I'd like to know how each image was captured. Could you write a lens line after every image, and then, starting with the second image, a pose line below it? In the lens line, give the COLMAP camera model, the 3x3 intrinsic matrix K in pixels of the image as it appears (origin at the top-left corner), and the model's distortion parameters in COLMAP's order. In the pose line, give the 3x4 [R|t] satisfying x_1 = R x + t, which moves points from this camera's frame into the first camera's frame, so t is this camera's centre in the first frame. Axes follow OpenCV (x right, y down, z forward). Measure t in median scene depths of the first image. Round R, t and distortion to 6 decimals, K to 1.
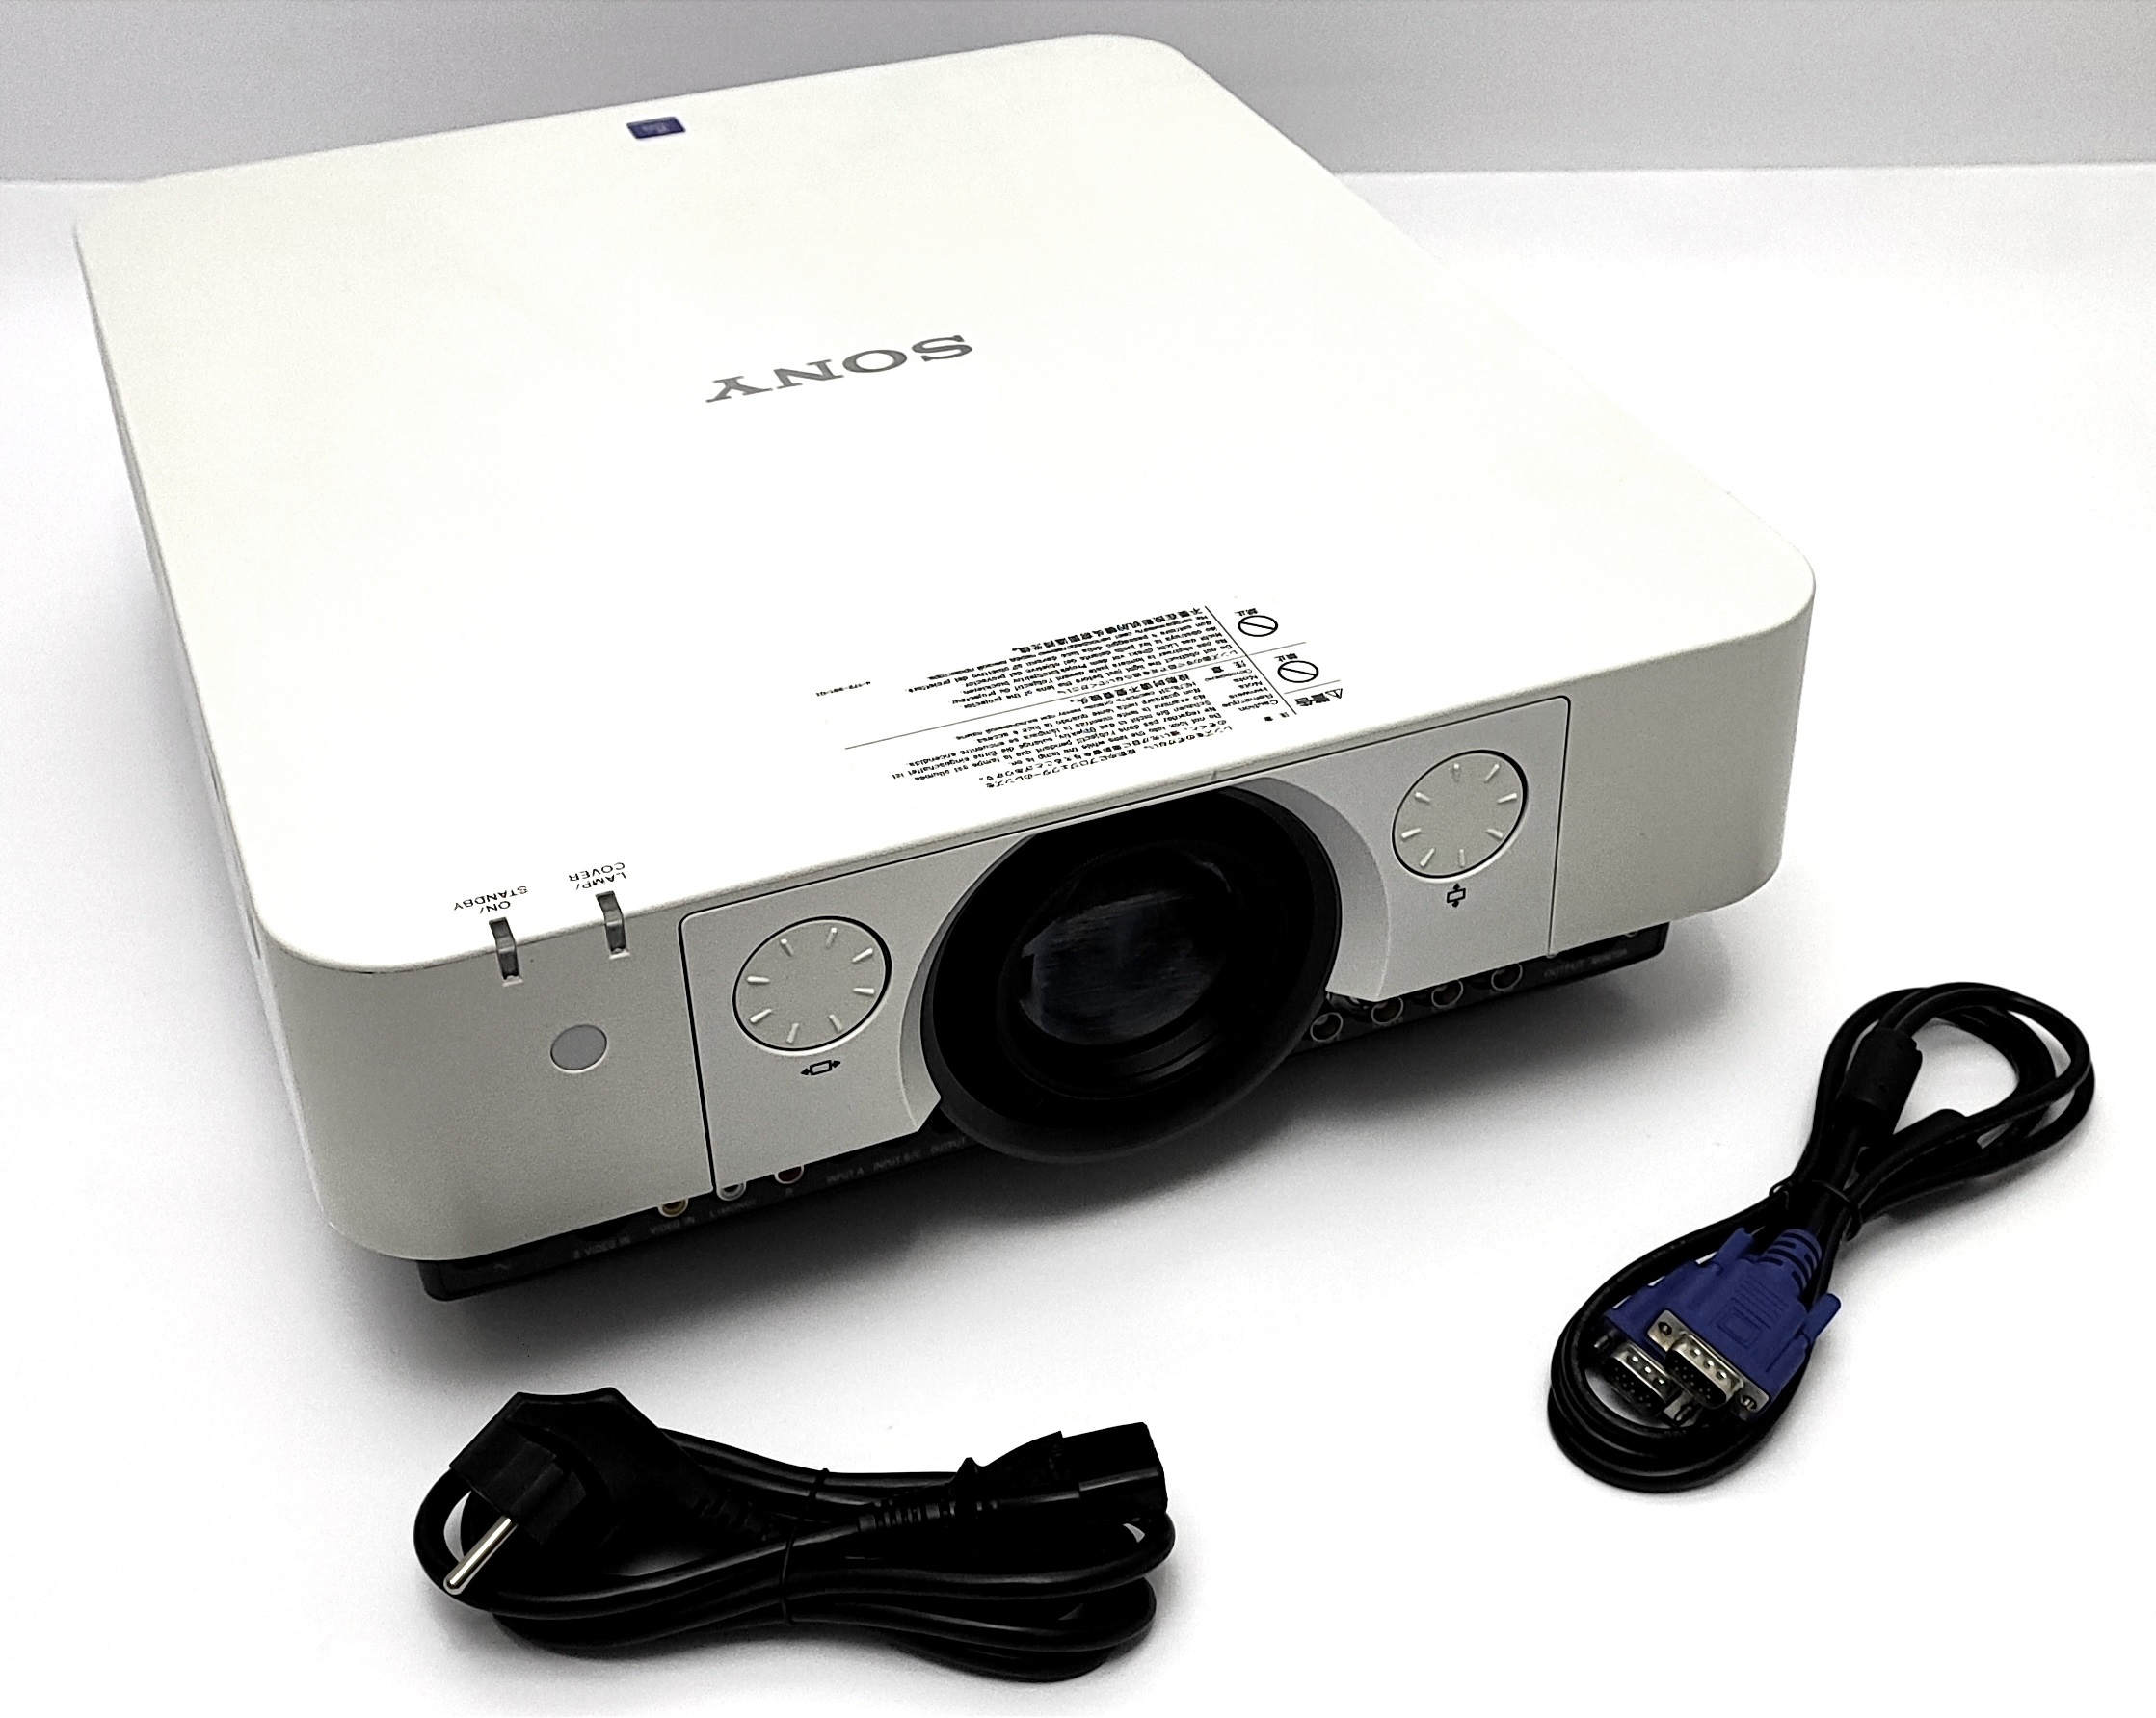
lens RADIAL K [[2636.9, 0, 1088.4], [0, 2636.9, 872.9], [0, 0, 1]] dist [0.056200, 0.000000]
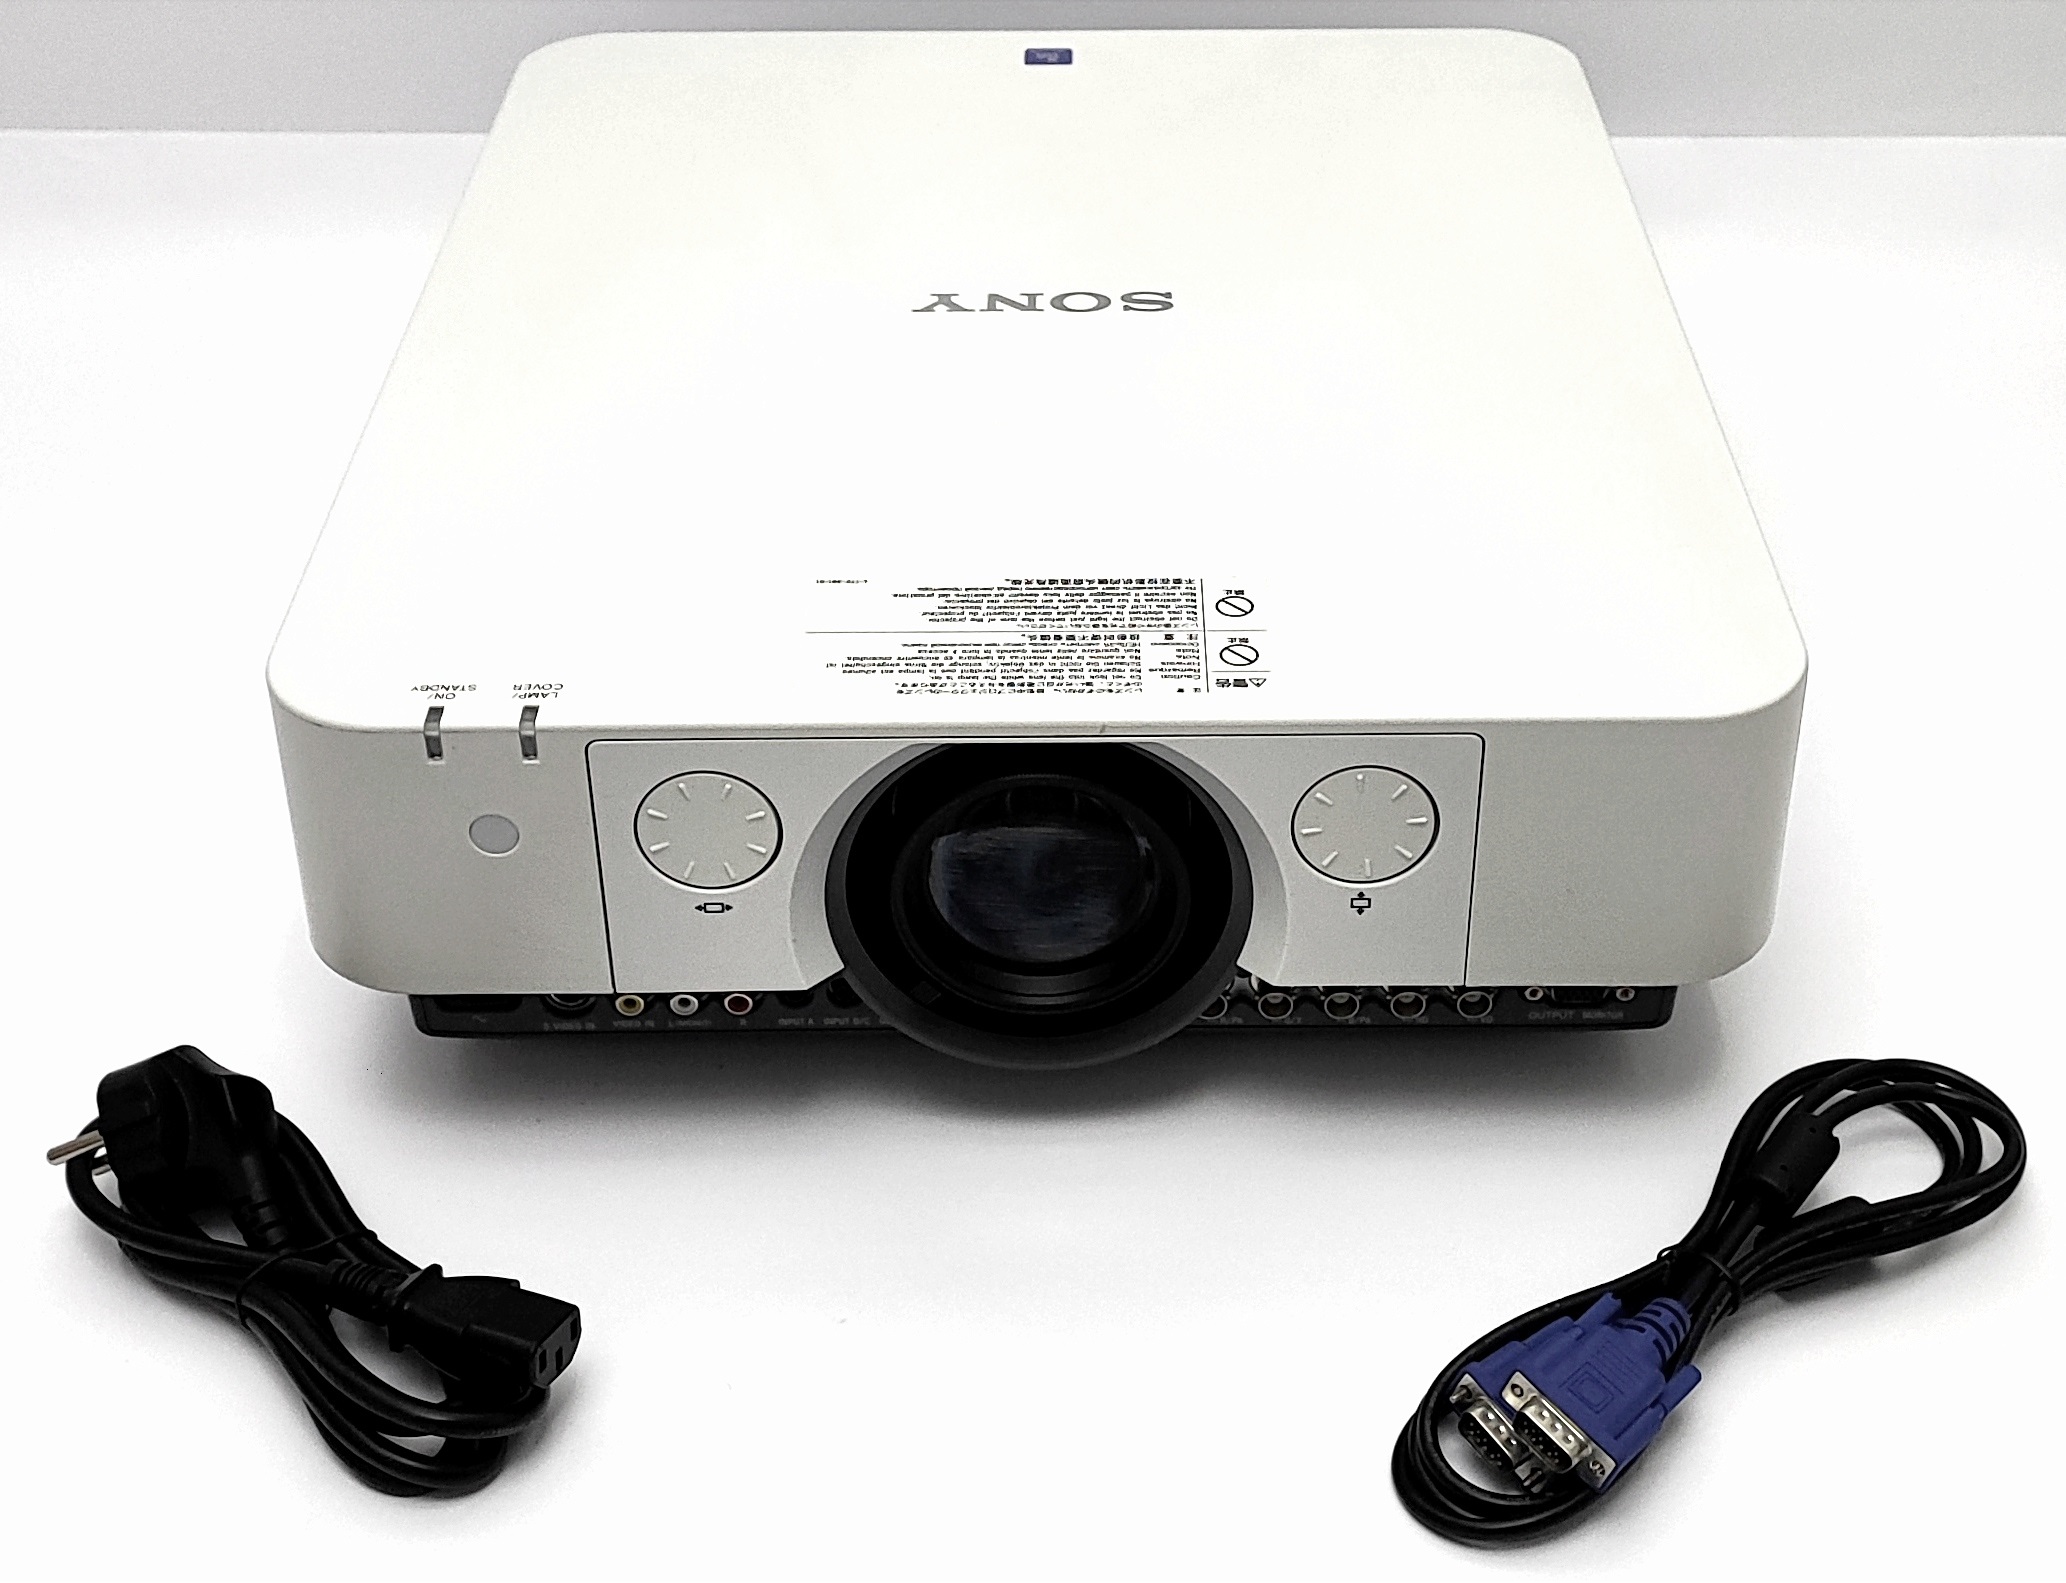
lens RADIAL K [[2652.5, 0, 1026.9], [0, 2652.5, 790.6], [0, 0, 1]] dist [0.149109, 0.000000]
pose [[0.925288, 0.228063, -0.303033, 0.328343], [-0.230023, 0.972731, 0.029721, -0.035416], [0.301548, 0.042204, 0.952516, -0.025462]]
